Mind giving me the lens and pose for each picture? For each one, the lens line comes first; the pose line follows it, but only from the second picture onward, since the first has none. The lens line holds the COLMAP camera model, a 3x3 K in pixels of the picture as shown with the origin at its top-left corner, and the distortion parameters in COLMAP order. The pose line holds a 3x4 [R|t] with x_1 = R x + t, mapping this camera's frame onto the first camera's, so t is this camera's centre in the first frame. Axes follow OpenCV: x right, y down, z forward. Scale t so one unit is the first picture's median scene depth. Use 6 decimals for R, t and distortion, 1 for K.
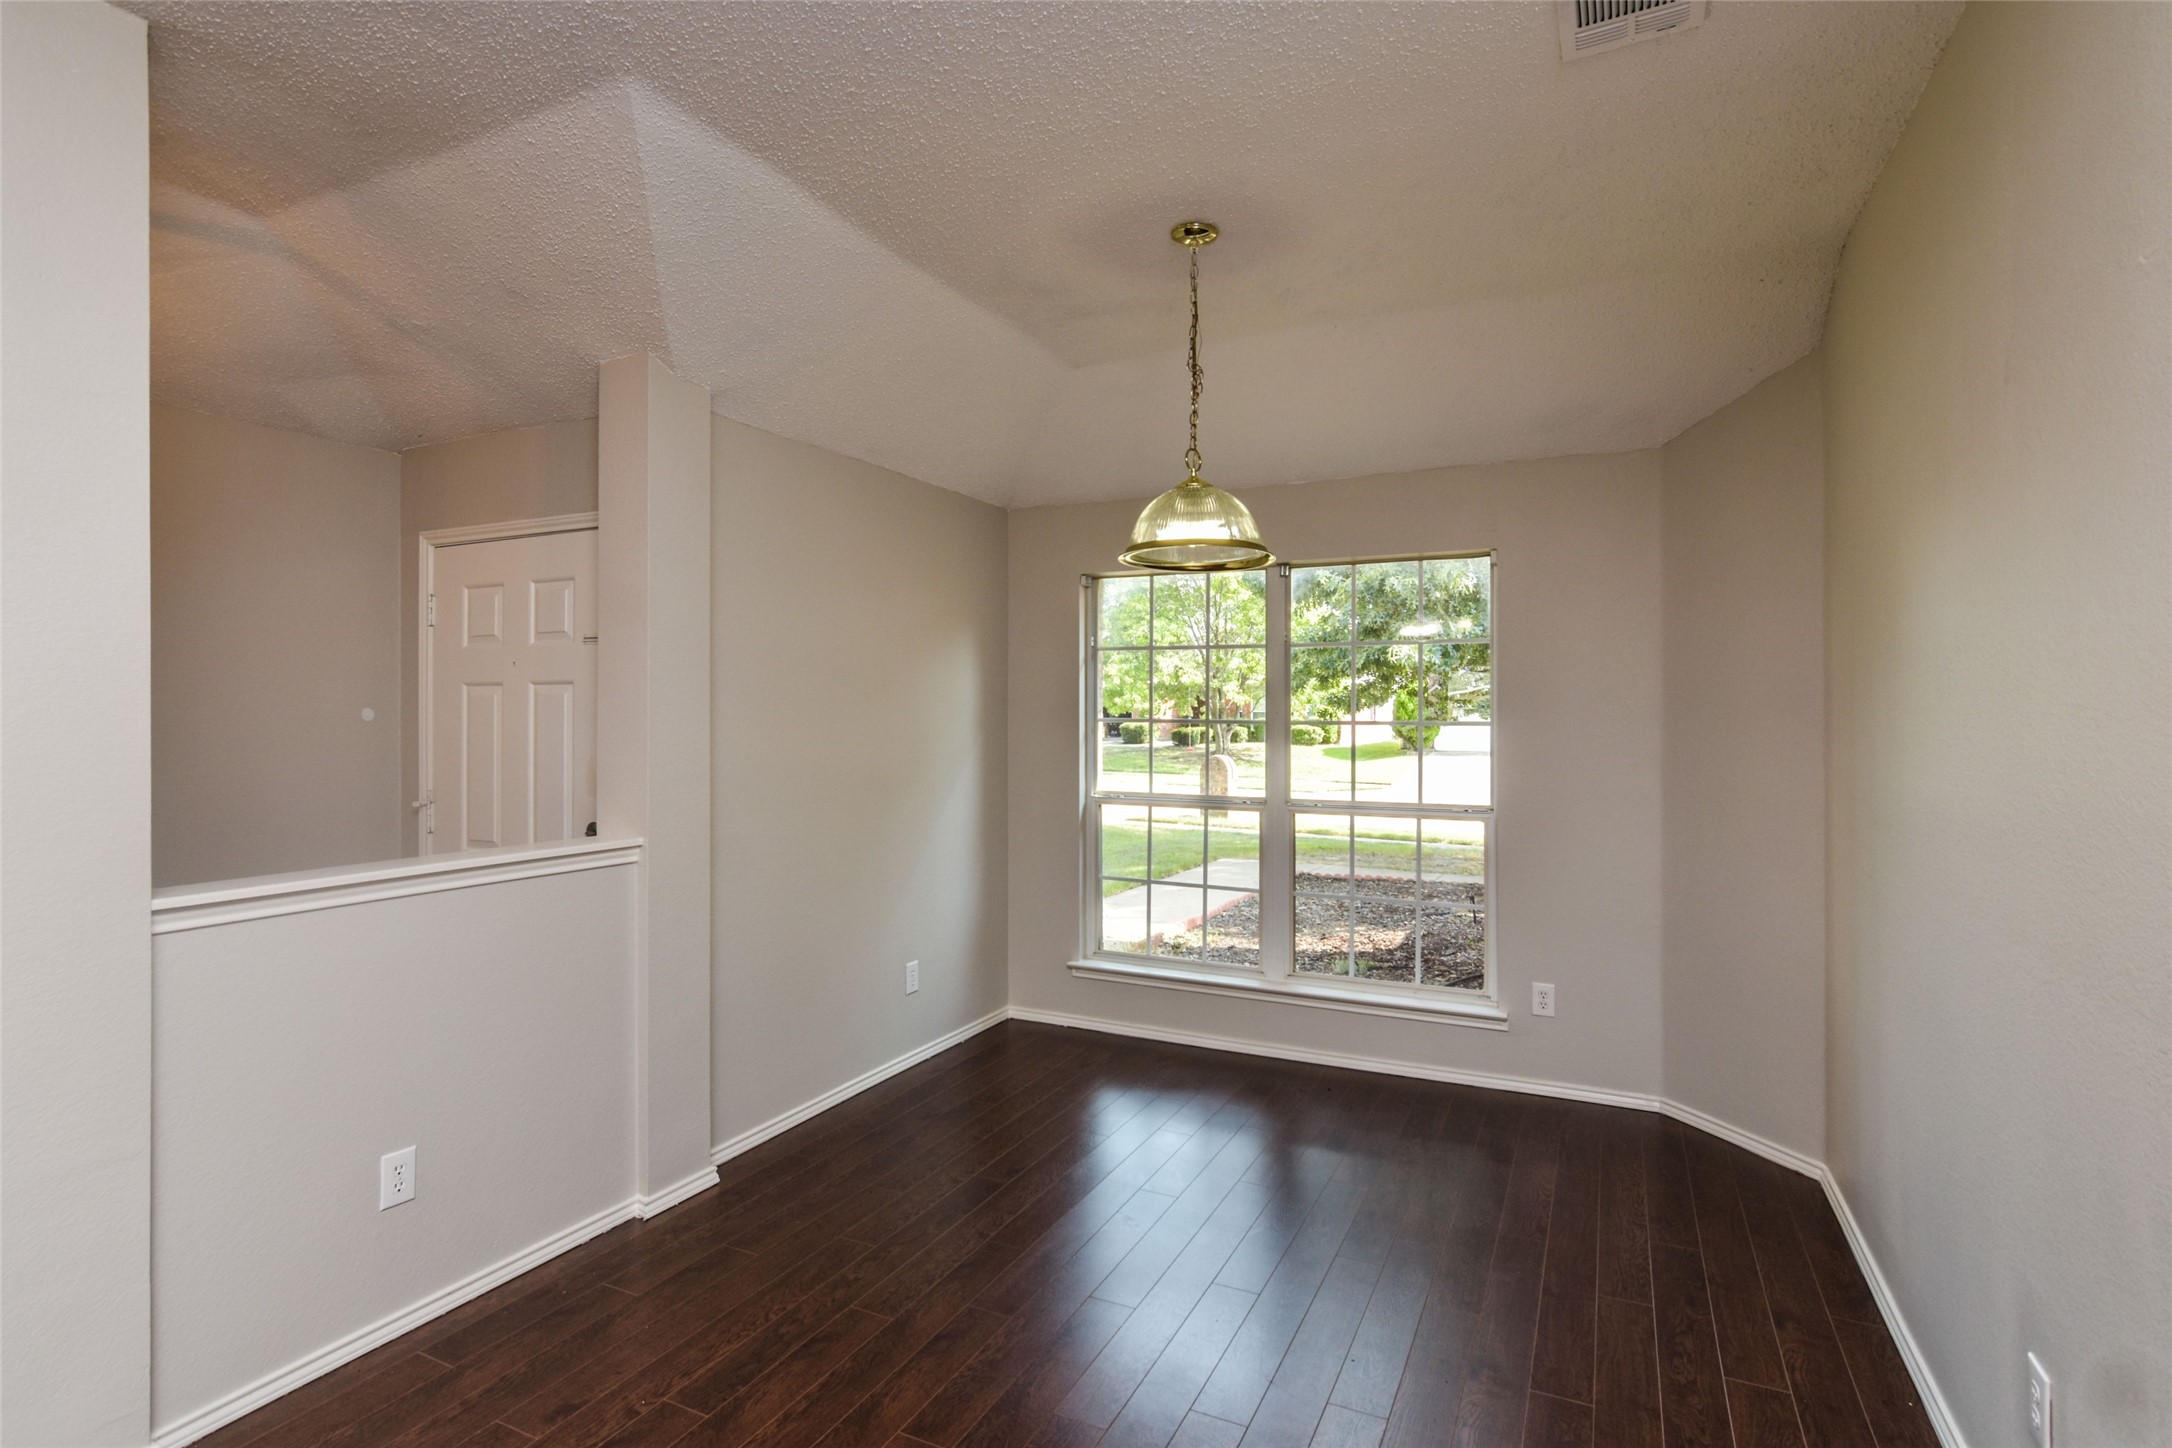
lens RADIAL K [[1059.0, 0, 1079.5], [0, 1059.0, 712.7], [0, 0, 1]] dist [-0.008932, 0.004173]
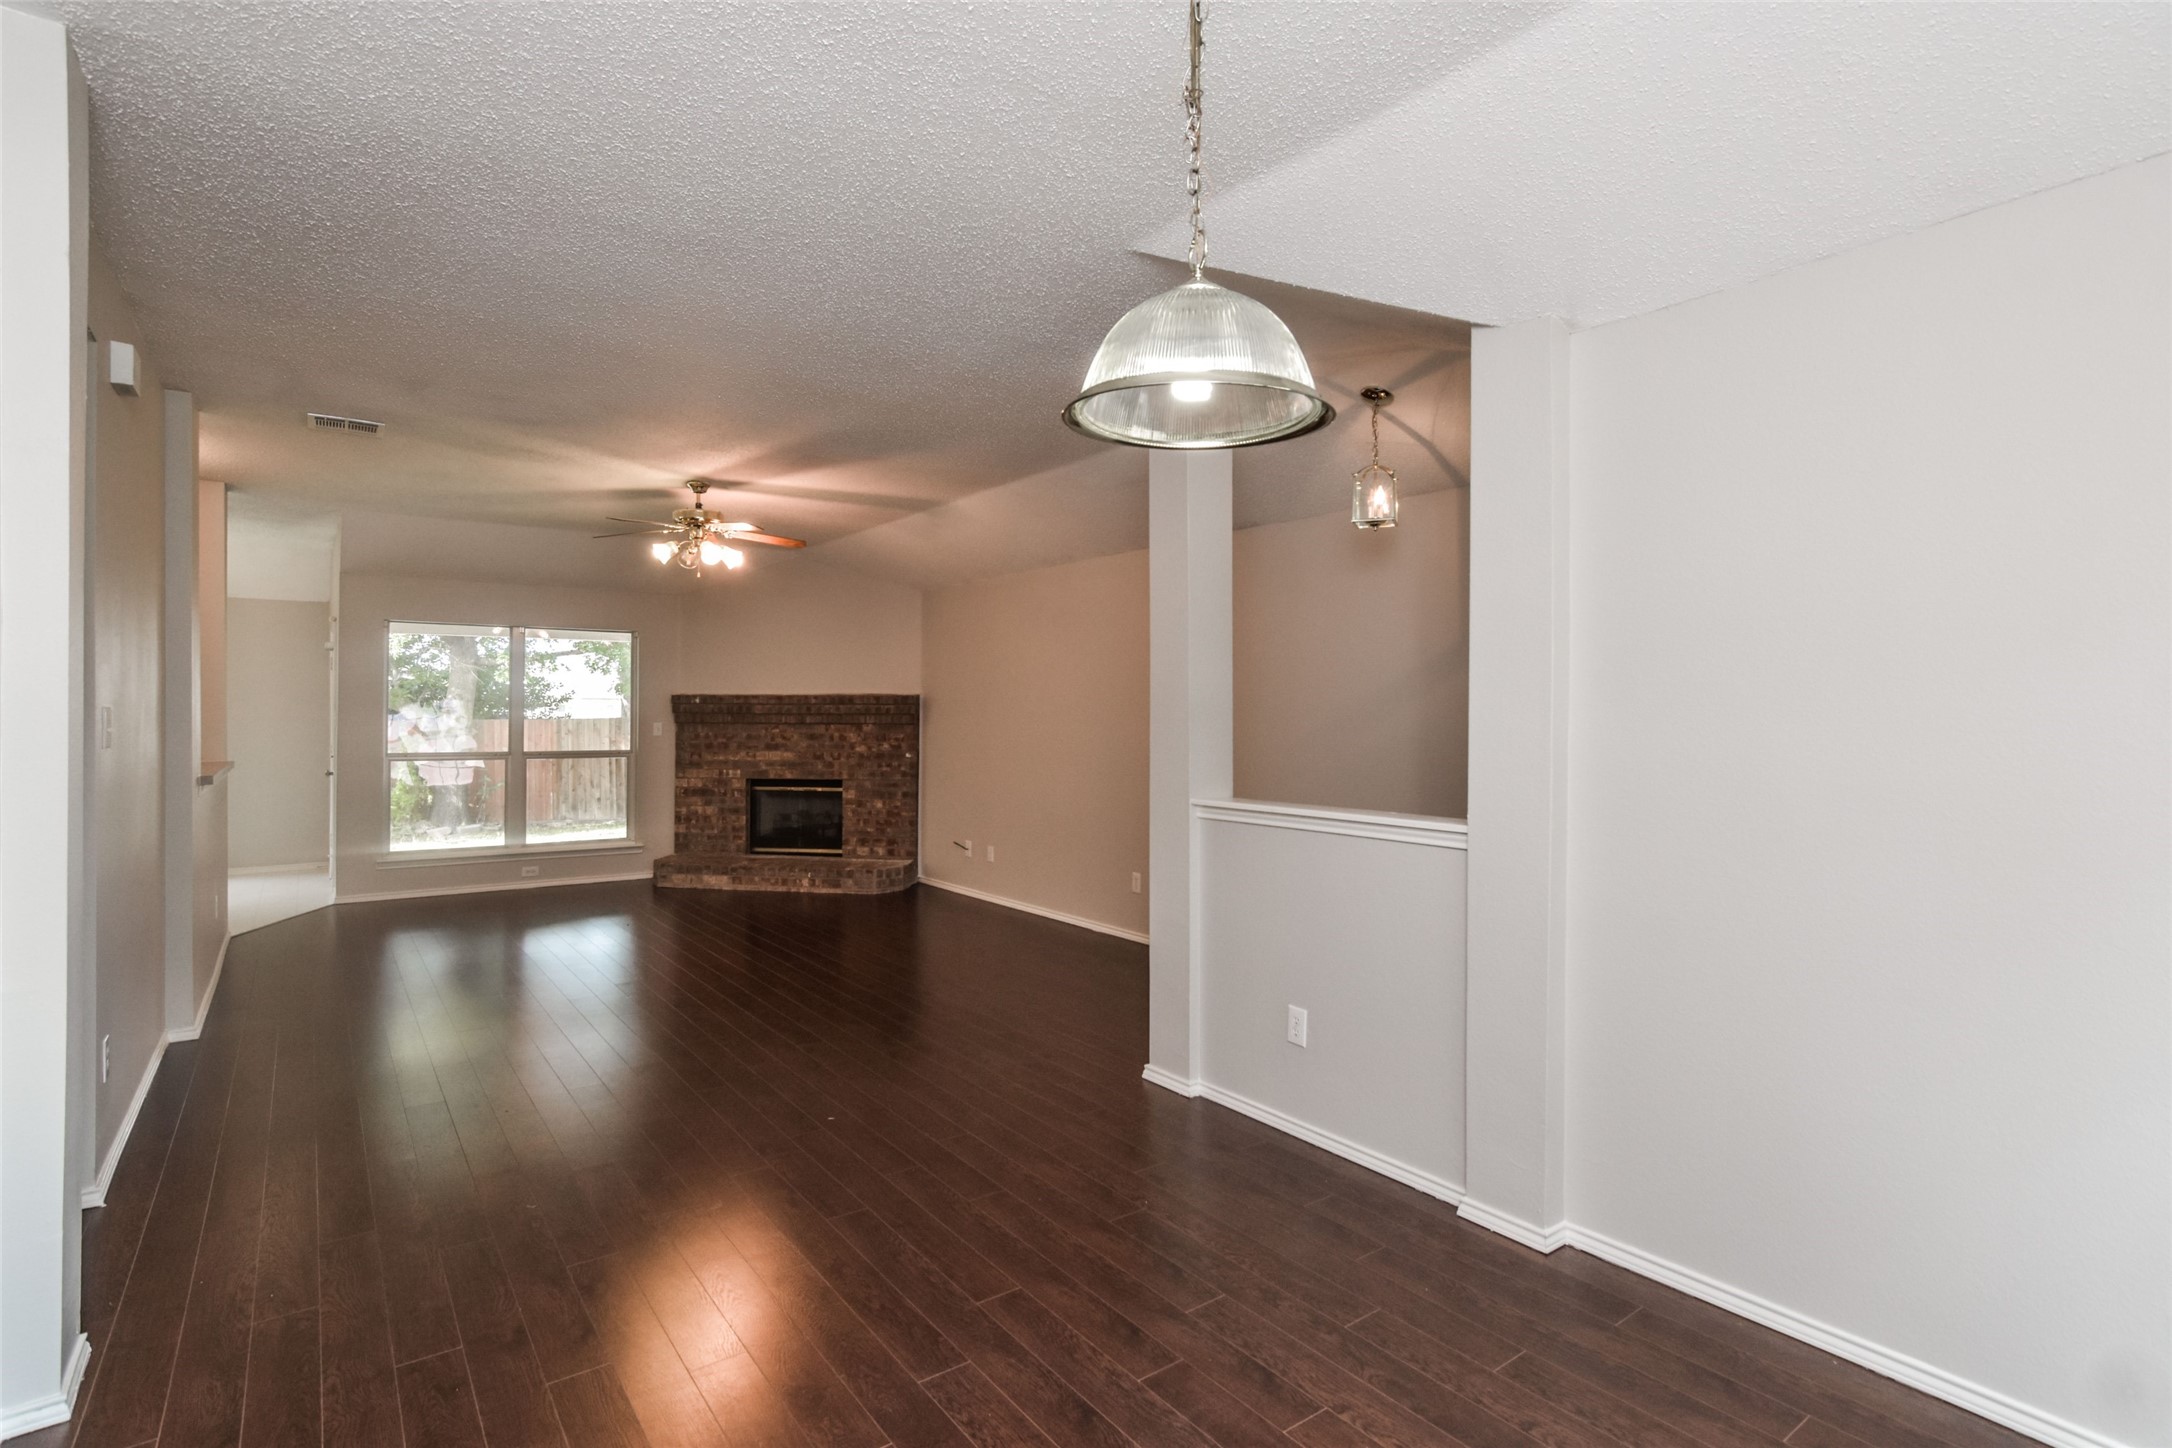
lens RADIAL K [[1059.0, 0, 1084.7], [0, 1059.0, 714.2], [0, 0, 1]] dist [-0.008932, 0.004173]
pose [[-0.456796, -0.003334, -0.889565, 0.621355], [-0.002552, 0.999994, -0.002438, 0.022594], [0.889568, 0.001157, -0.456802, 1.154754]]
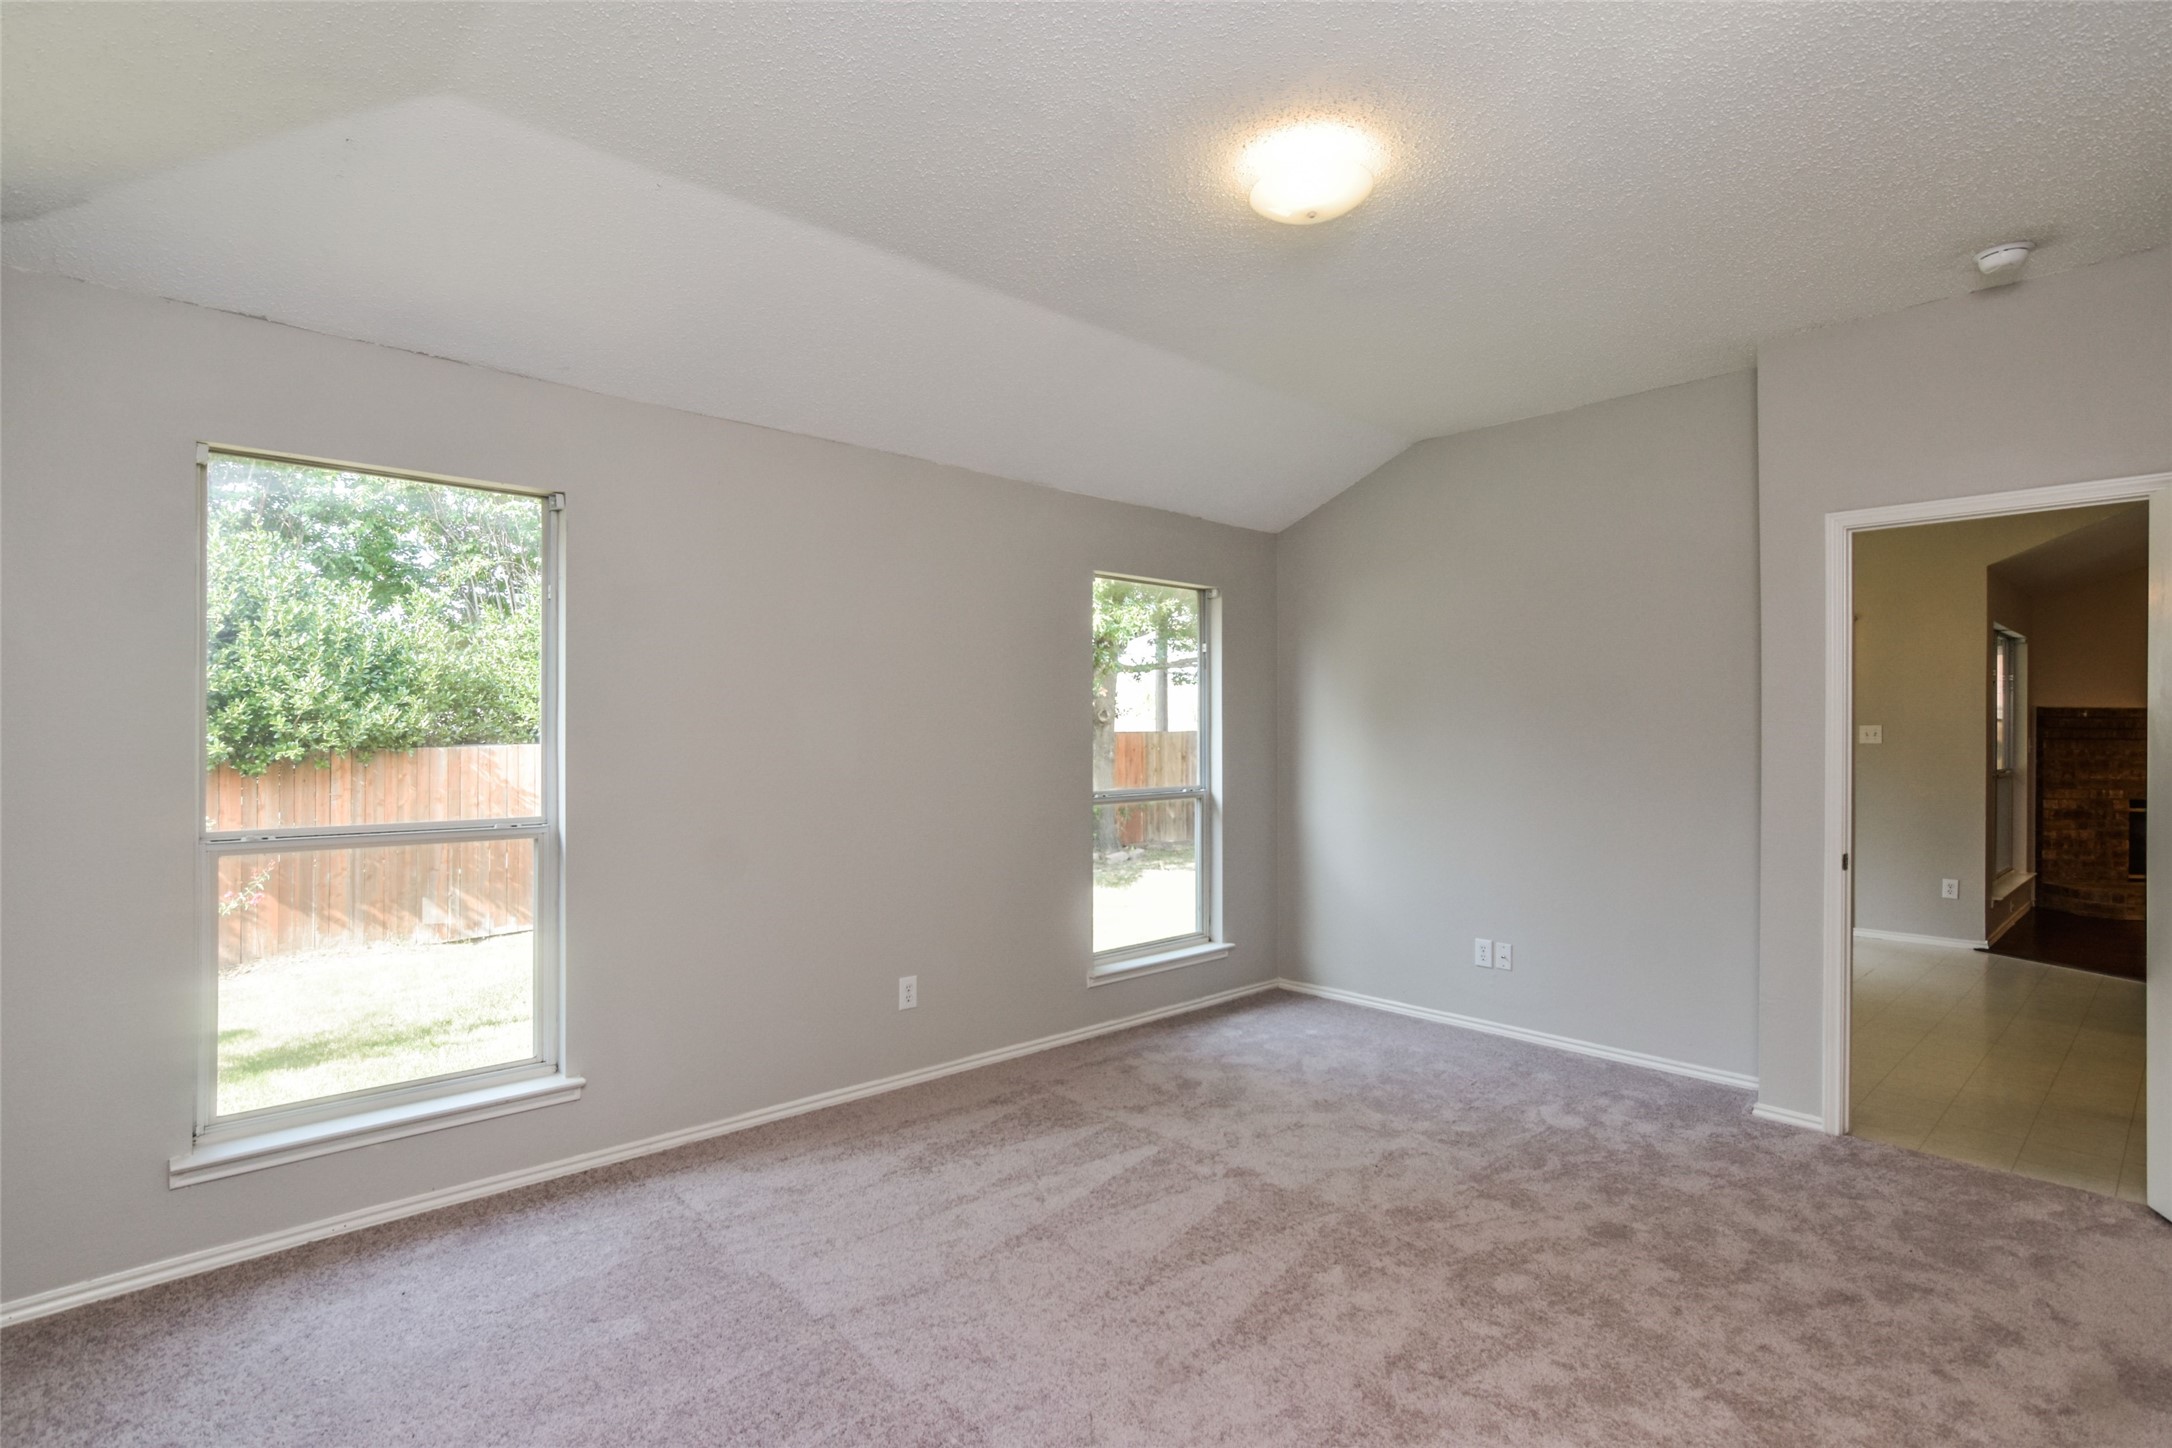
lens RADIAL K [[1059.0, 0, 1077.3], [0, 1059.0, 724.0], [0, 0, 1]] dist [-0.008932, 0.004173]
pose [[-0.355091, -0.008711, -0.934791, 1.943339], [-0.004943, 0.999960, -0.007441, 0.037070], [0.934819, 0.001978, -0.355120, -2.678772]]
